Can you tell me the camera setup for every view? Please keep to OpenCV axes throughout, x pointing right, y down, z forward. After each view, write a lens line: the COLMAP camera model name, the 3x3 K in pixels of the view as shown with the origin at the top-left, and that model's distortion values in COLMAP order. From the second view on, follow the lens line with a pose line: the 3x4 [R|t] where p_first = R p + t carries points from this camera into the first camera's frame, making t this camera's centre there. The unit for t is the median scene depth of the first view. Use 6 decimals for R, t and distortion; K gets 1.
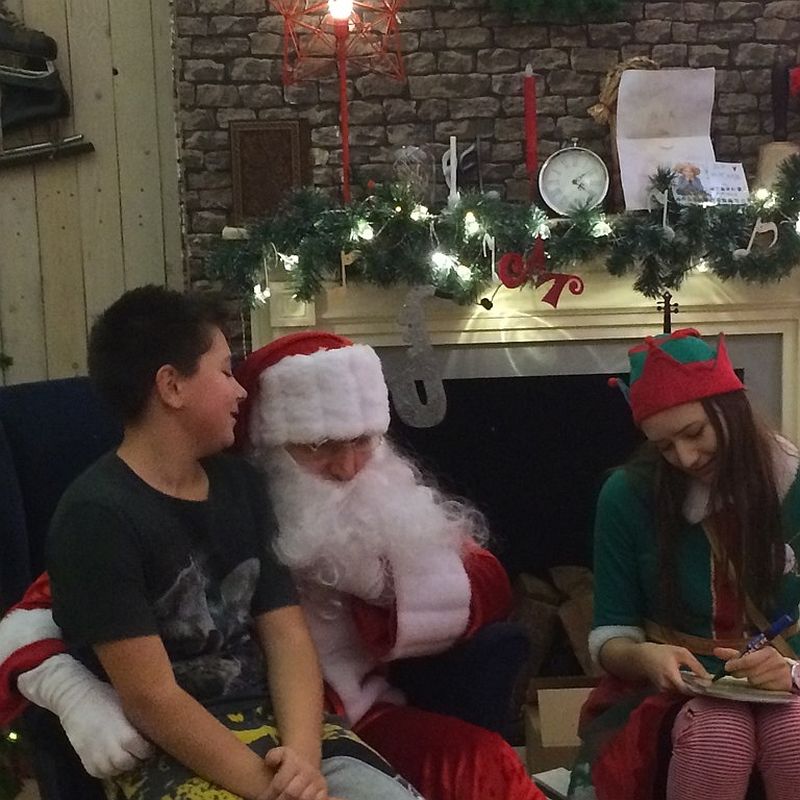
lens RADIAL K [[1771.3, 0, 400.4], [0, 1771.3, 400.0], [0, 0, 1]] dist [-0.012135, 0.000000]
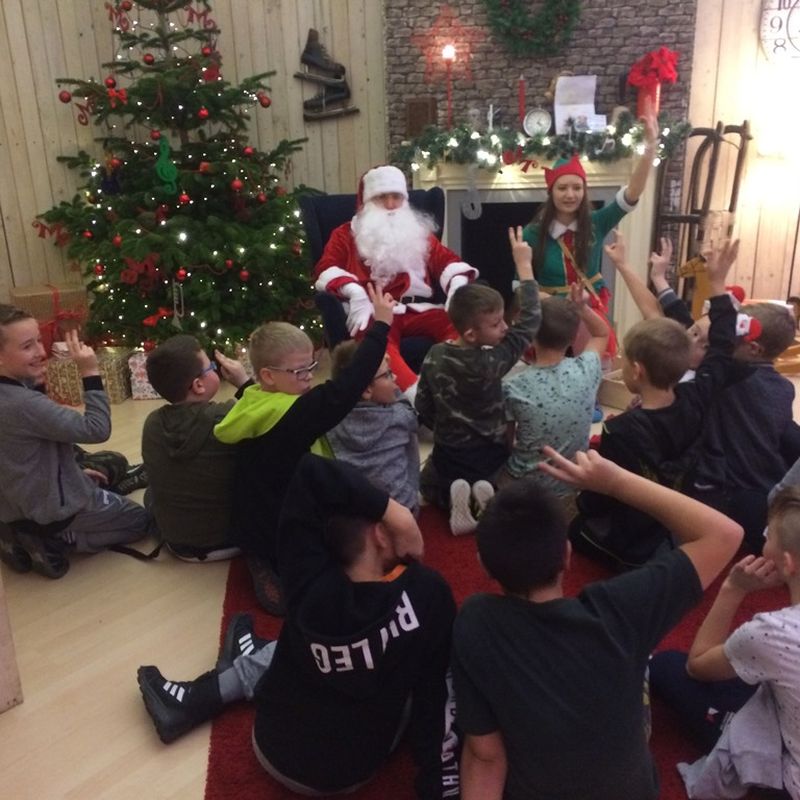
lens RADIAL K [[899.2, 0, 399.6], [0, 899.2, 400.1], [0, 0, 1]] dist [0.003384, 0.000000]
pose [[0.979270, 0.059855, -0.193514, 0.176466], [-0.029297, 0.987152, 0.157077, 0.071508], [0.200430, -0.148151, 0.968442, -0.343977]]
